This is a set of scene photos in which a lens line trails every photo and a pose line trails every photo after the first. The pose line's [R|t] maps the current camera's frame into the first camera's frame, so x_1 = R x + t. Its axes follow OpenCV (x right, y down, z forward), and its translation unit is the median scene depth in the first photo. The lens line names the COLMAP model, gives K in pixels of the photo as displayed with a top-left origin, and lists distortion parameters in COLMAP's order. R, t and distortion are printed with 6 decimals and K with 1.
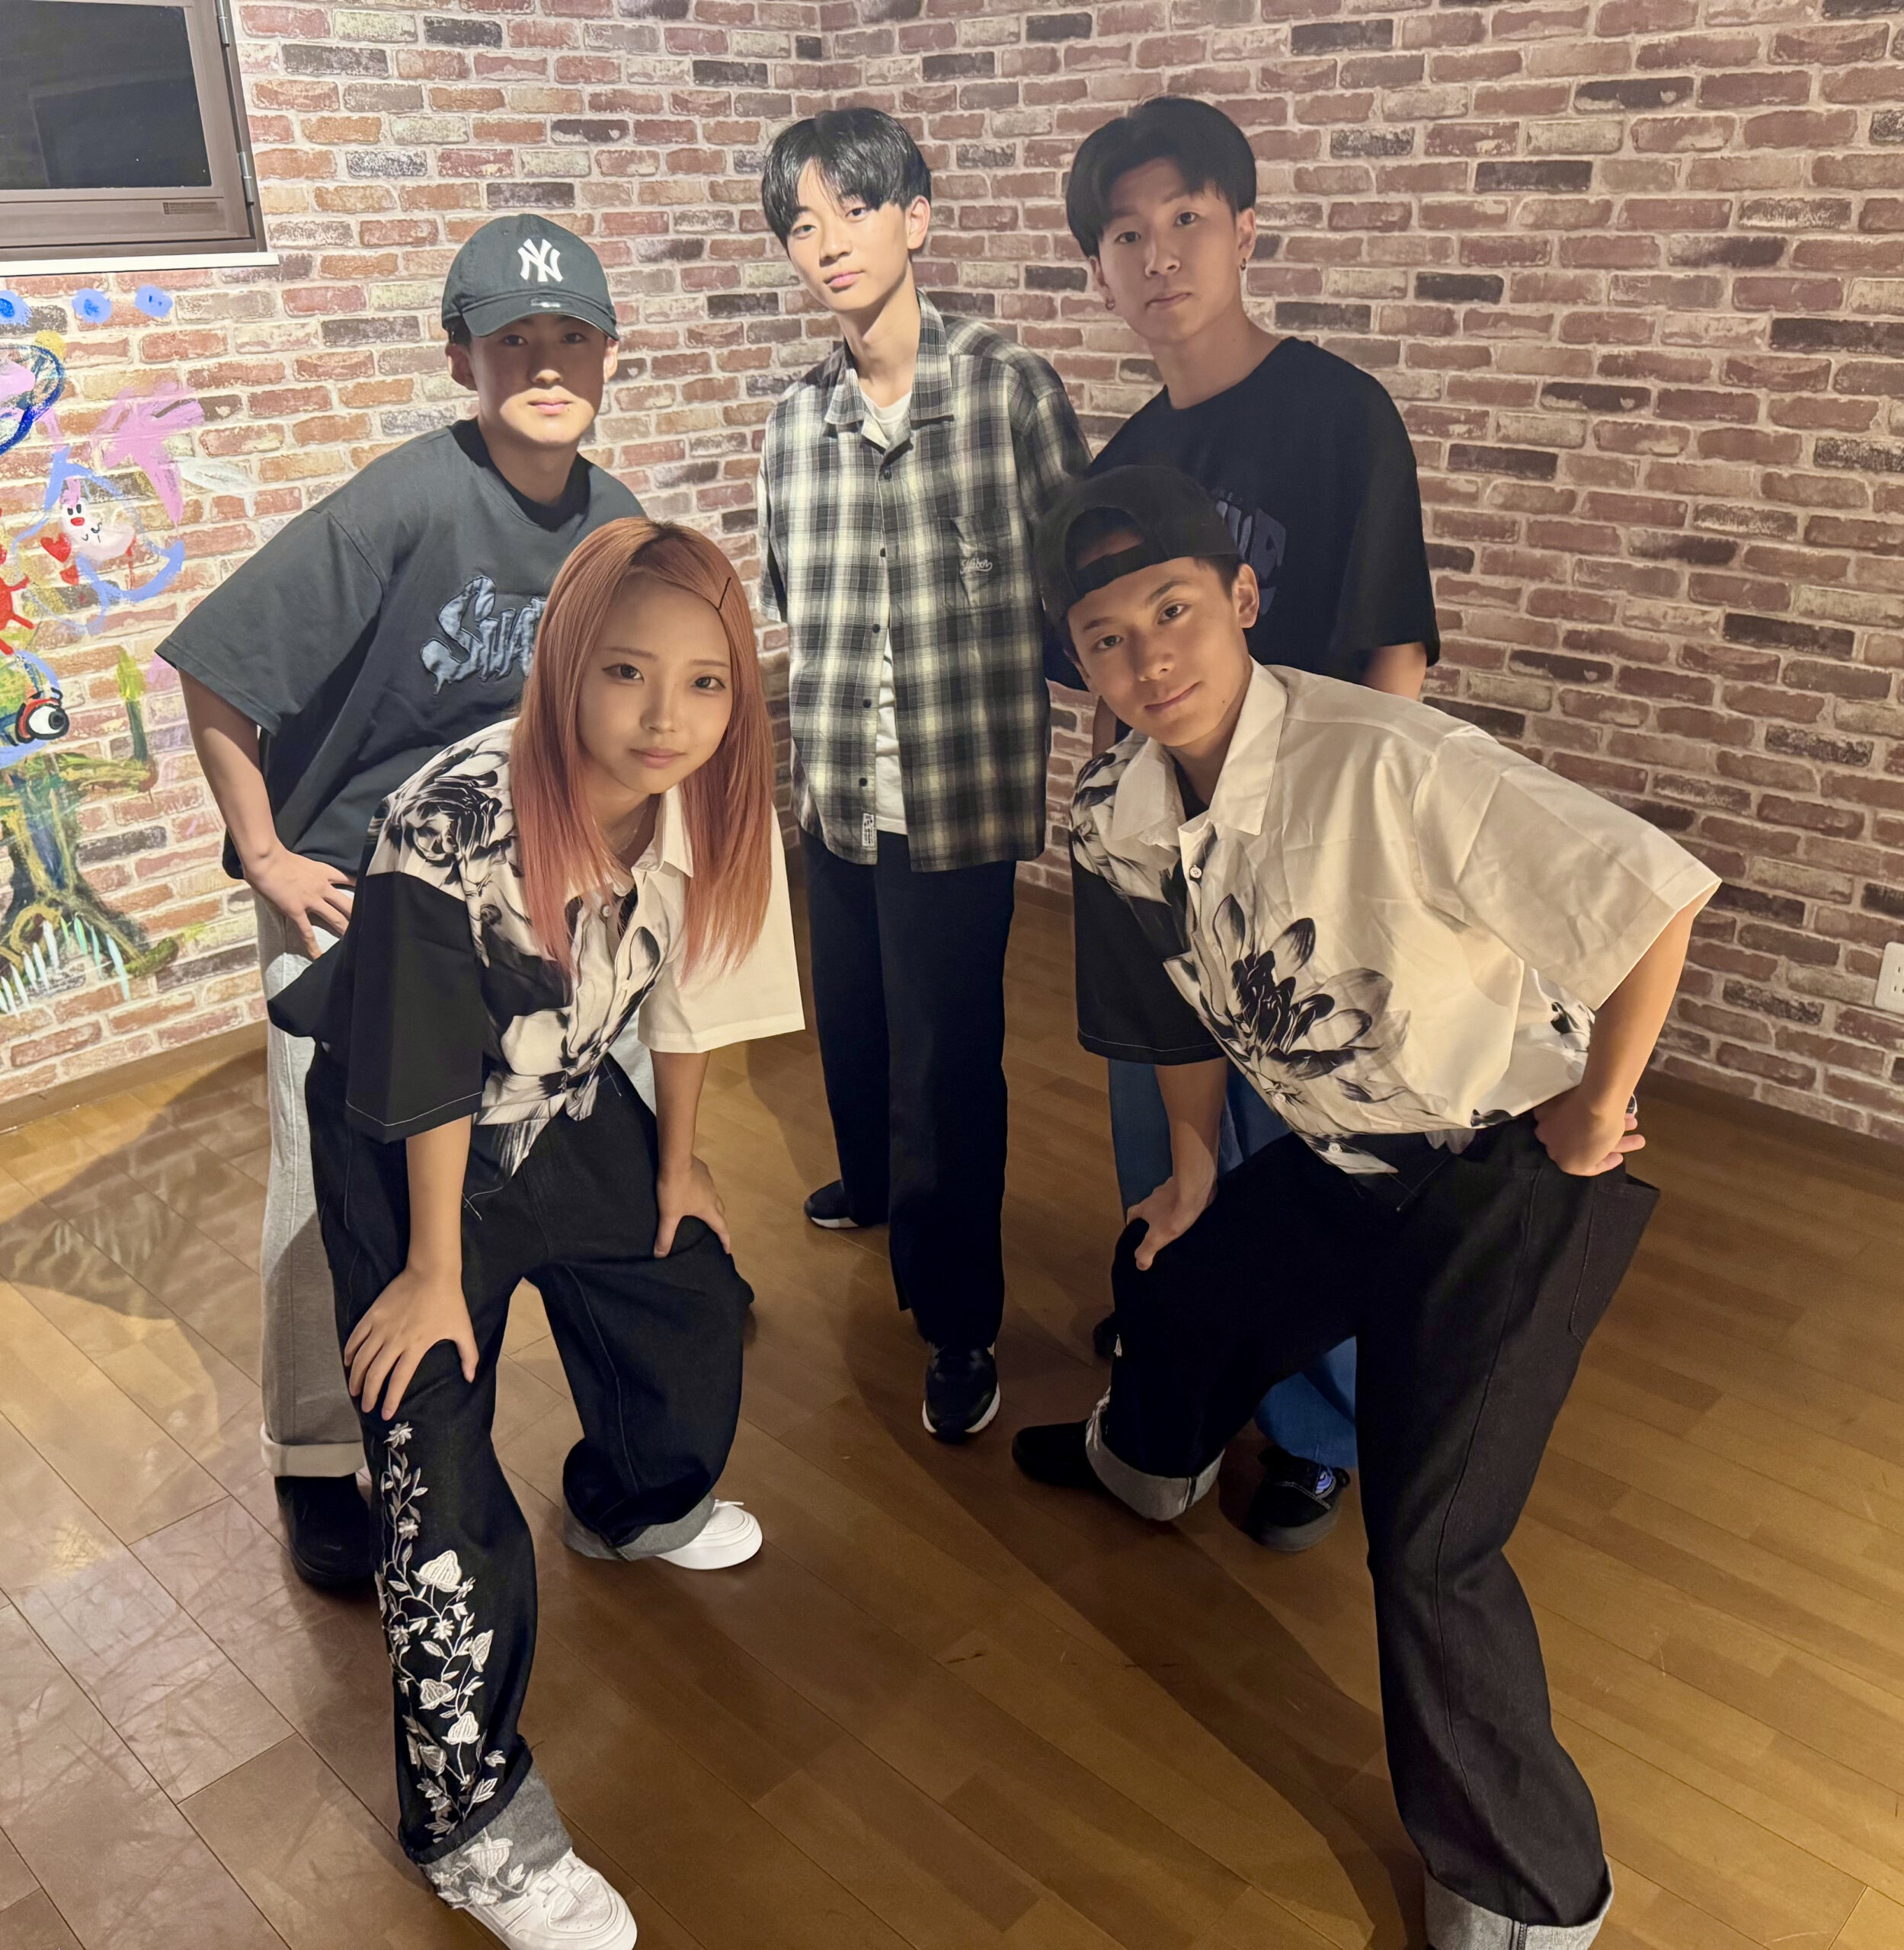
lens RADIAL K [[1839.5, 0, 924.9], [0, 1839.5, 982.3], [0, 0, 1]] dist [0.007817, 0.000000]
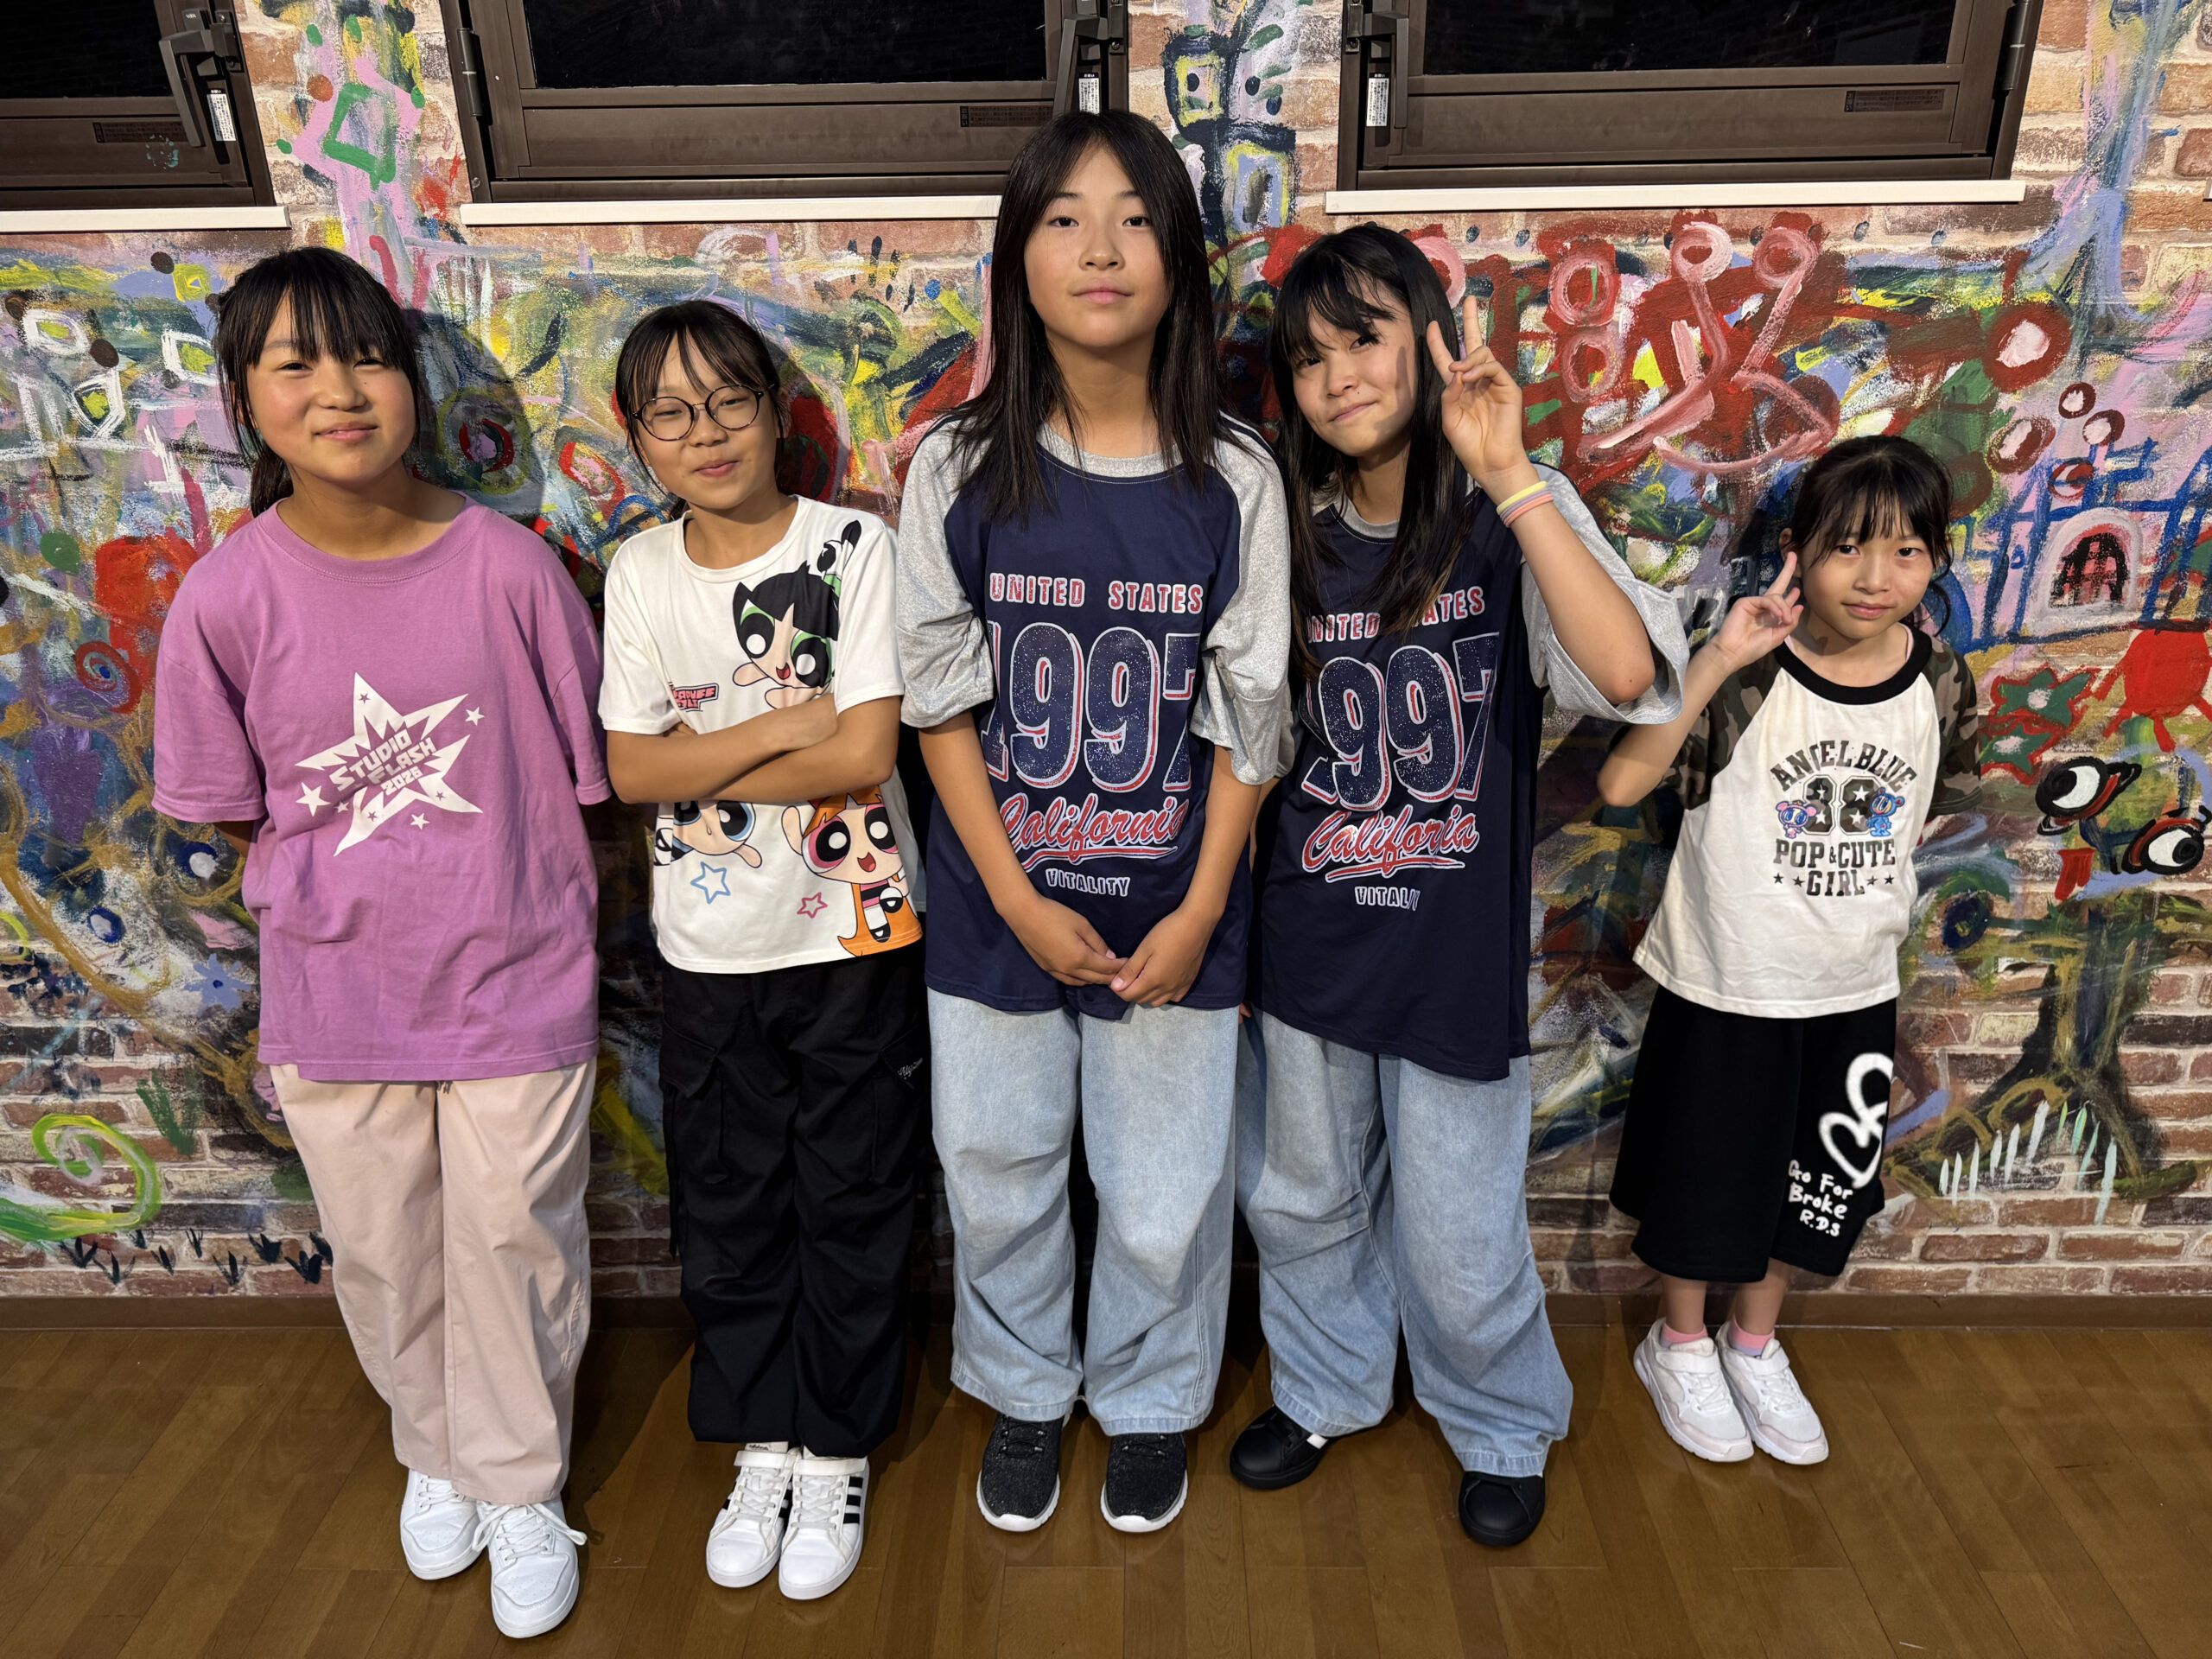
lens RADIAL K [[1589.7, 0, 1105.8], [0, 1589.7, 841.4], [0, 0, 1]] dist [0.023090, -0.033567]
pose [[0.684866, 0.300345, -0.663892, -0.337286], [-0.283921, 0.949085, 0.136475, -0.107072], [0.671080, 0.095026, 0.735270, 0.284804]]
